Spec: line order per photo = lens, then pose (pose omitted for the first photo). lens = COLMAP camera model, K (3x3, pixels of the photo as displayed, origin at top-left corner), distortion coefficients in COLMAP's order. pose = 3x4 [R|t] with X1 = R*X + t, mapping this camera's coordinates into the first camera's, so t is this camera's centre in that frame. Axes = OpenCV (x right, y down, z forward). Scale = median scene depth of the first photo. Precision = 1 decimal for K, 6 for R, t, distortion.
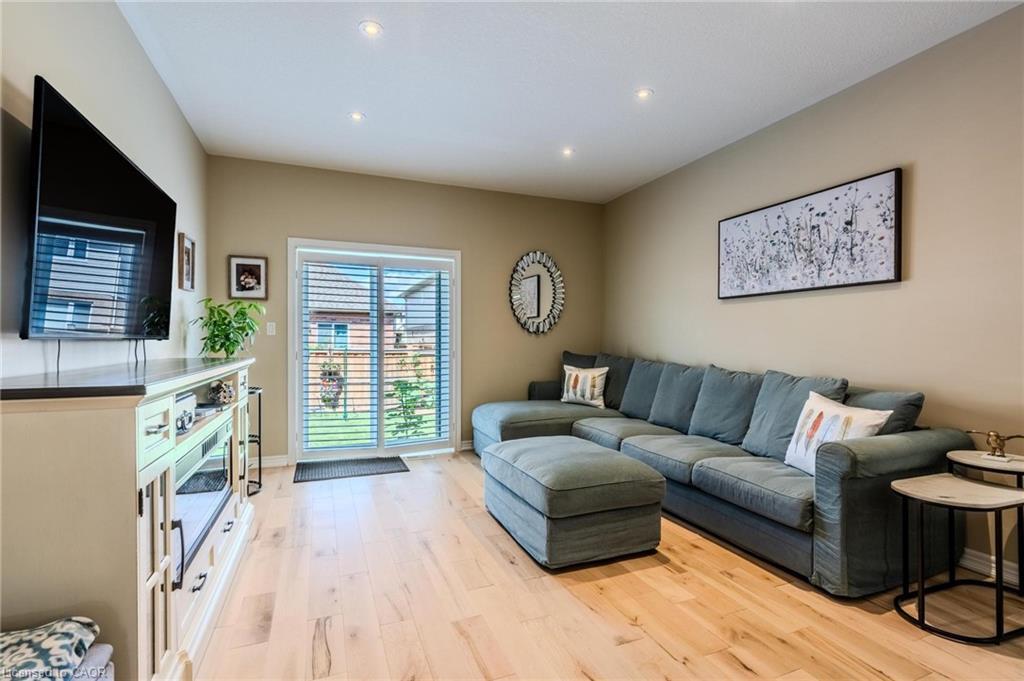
lens RADIAL K [[460.9, 0, 501.7], [0, 460.9, 339.5], [0, 0, 1]] dist [-0.001944, 0.000125]
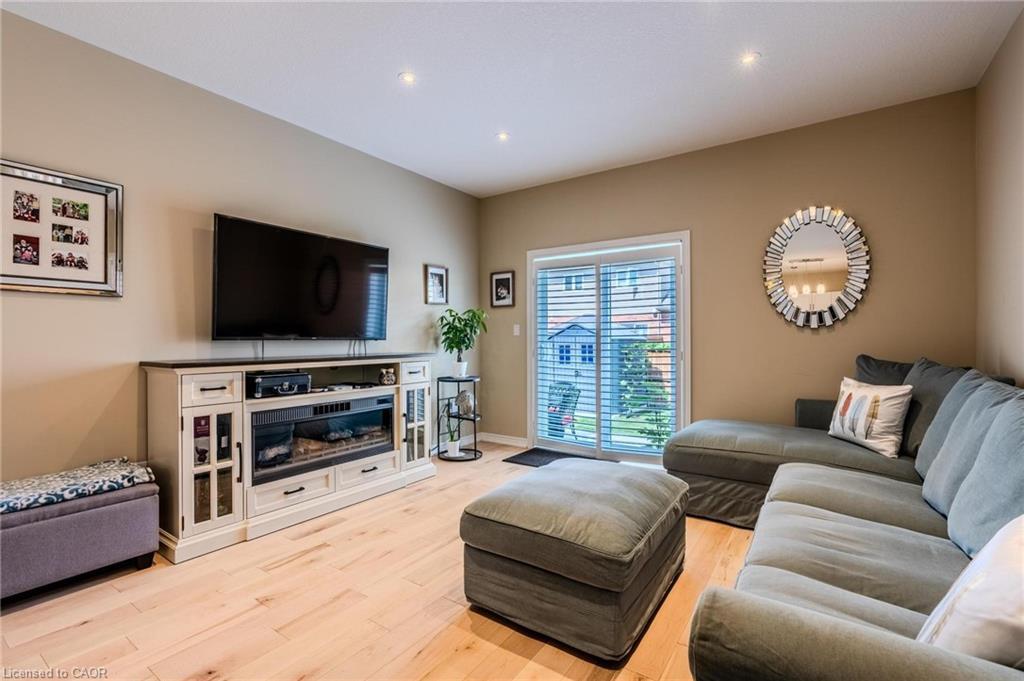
lens RADIAL K [[460.9, 0, 501.7], [0, 460.9, 339.5], [0, 0, 1]] dist [-0.001944, 0.000125]
pose [[0.550940, -0.005366, -0.834528, 0.641249], [0.006458, 0.999977, -0.002167, 0.004250], [0.834520, -0.004196, 0.550962, 0.423795]]
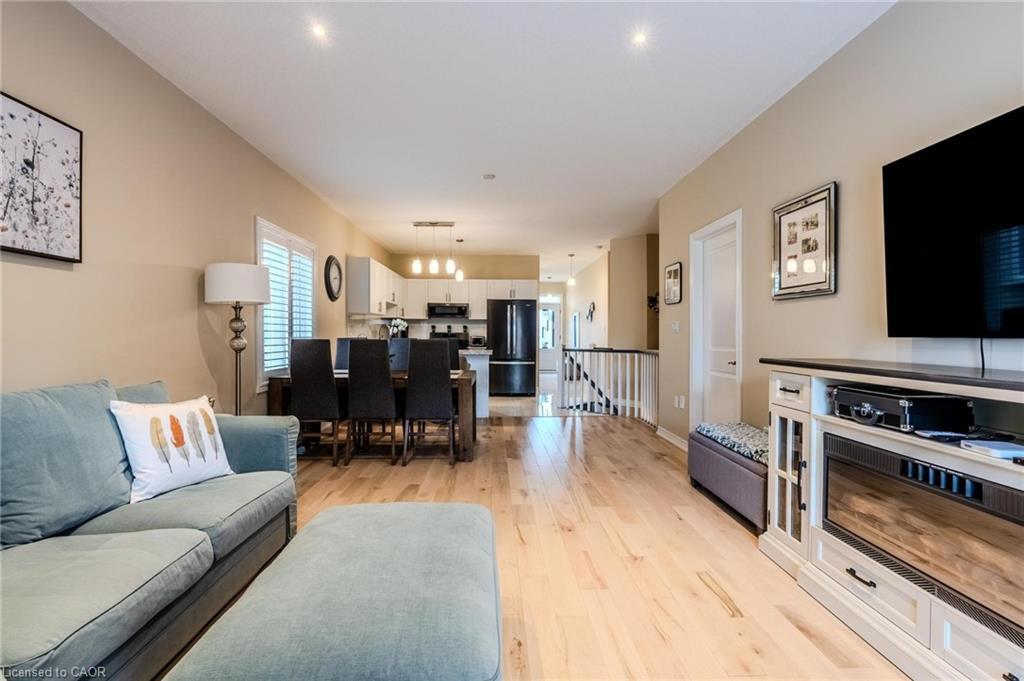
lens RADIAL K [[456.8, 0, 502.5], [0, 456.8, 337.0], [0, 0, 1]] dist [-0.002391, 0.000355]
pose [[-0.940354, -0.009405, 0.340067, -0.147160], [-0.007366, 0.999946, 0.007287, -0.000155], [-0.340117, 0.004347, -0.940373, 1.296629]]
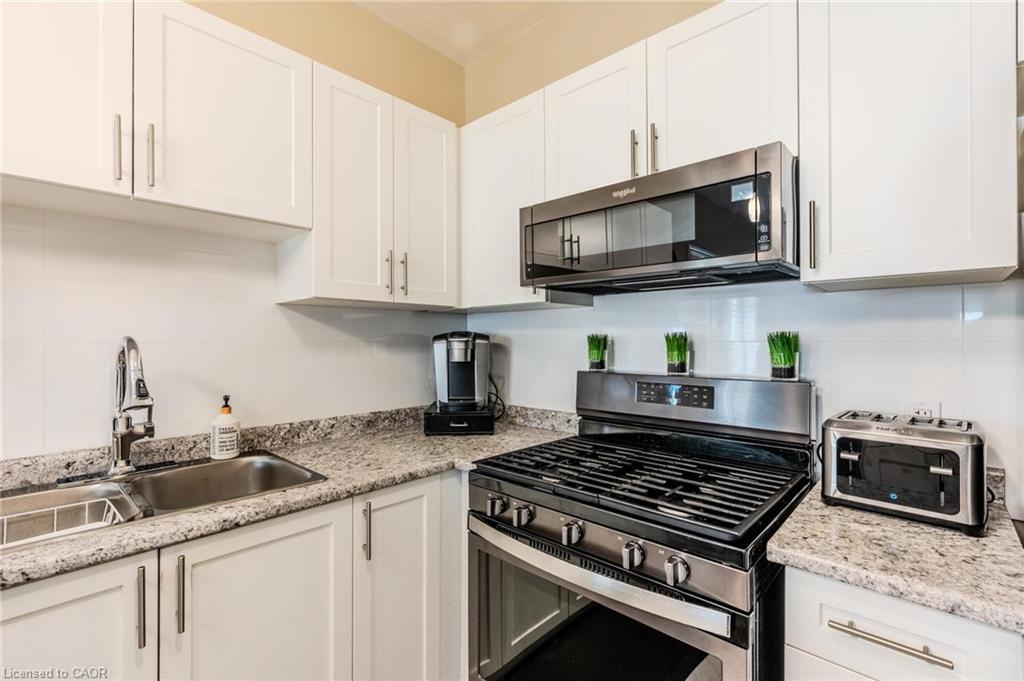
lens RADIAL K [[456.0, 0, 504.3], [0, 456.0, 339.8], [0, 0, 1]] dist [0.000544, 0.000220]
pose [[-0.429488, 0.002264, 0.903070, 0.810523], [0.002034, 0.999997, -0.001540, -0.042874], [-0.903070, 0.001175, -0.429491, -0.978070]]
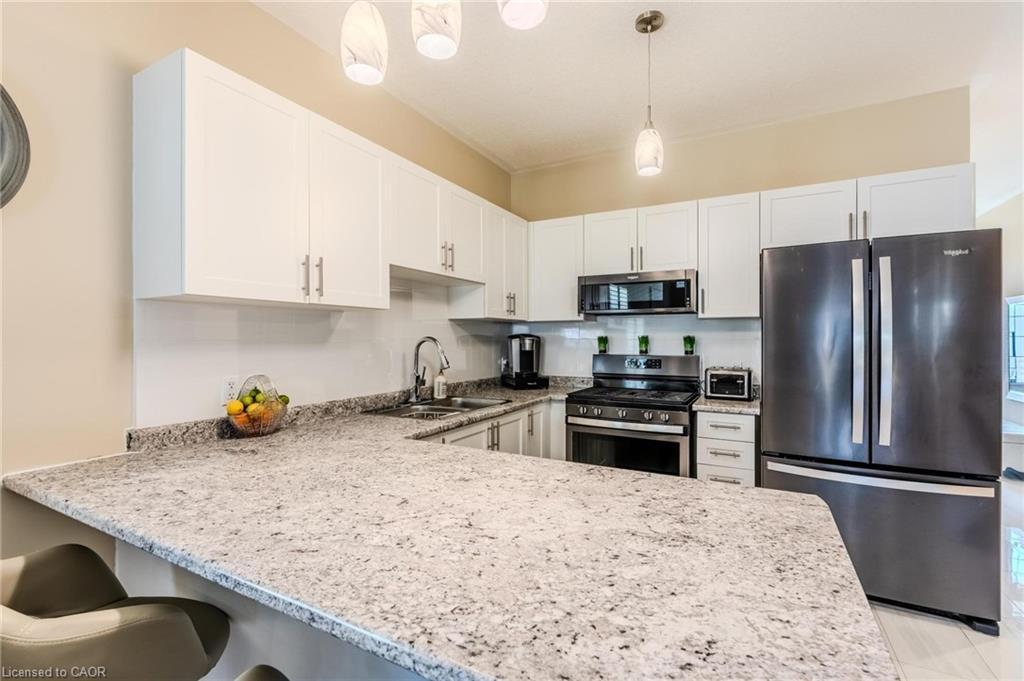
lens RADIAL K [[456.5, 0, 509.1], [0, 456.5, 342.2], [0, 0, 1]] dist [-0.000111, 0.000140]
pose [[-0.647274, -0.007527, 0.762221, 0.554702], [-0.000497, 0.999955, 0.009453, -0.045494], [-0.762258, 0.005740, -0.647248, -0.407152]]
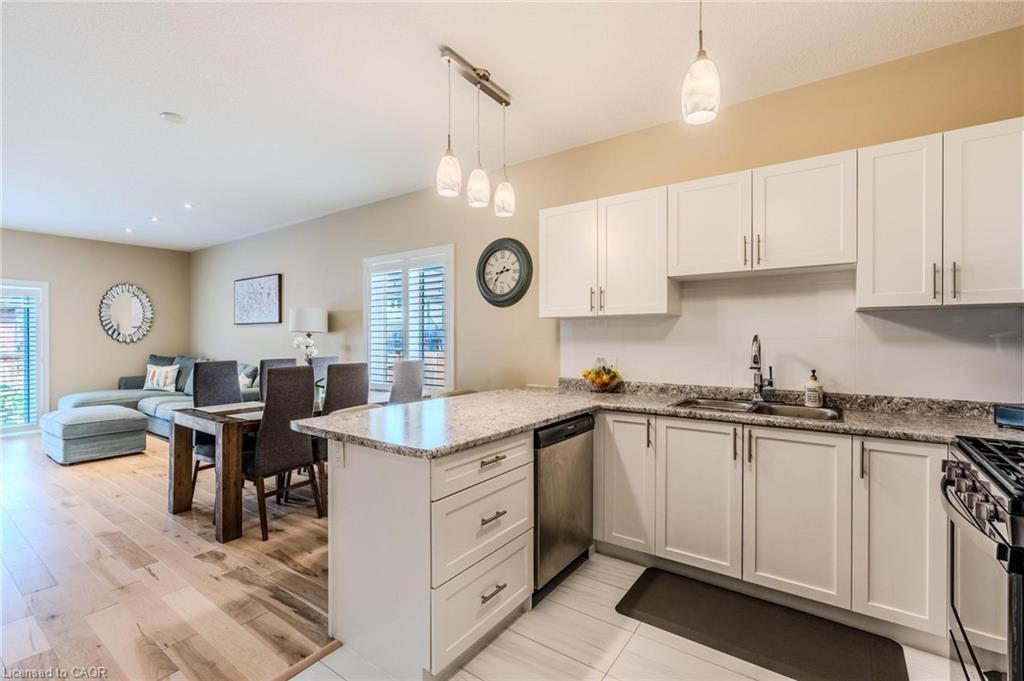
lens RADIAL K [[463.3, 0, 507.4], [0, 463.3, 339.4], [0, 0, 1]] dist [0.002574, 0.000887]
pose [[0.840062, -0.004511, 0.542472, 0.470035], [0.002033, 0.999985, 0.005167, -0.044367], [-0.542487, -0.003238, 0.840058, -1.317515]]
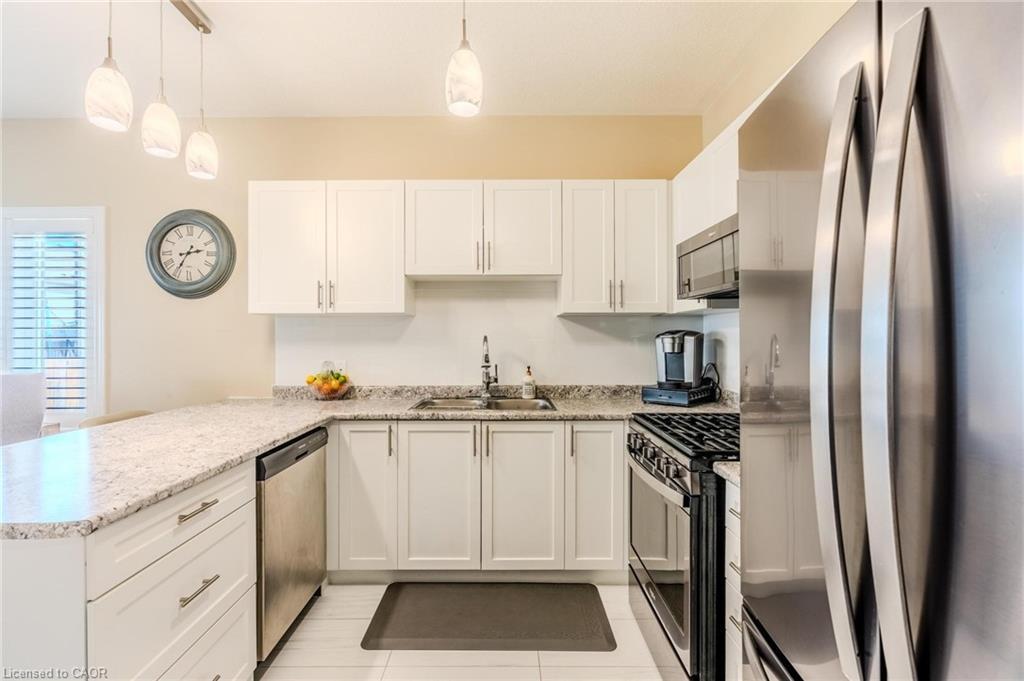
lens RADIAL K [[459.9, 0, 509.0], [0, 459.9, 338.6], [0, 0, 1]] dist [-0.001574, 0.000649]
pose [[0.362548, -0.003451, 0.931959, 0.488960], [0.002658, 0.999993, 0.002669, -0.043401], [-0.931961, 0.001509, 0.362554, -1.221915]]
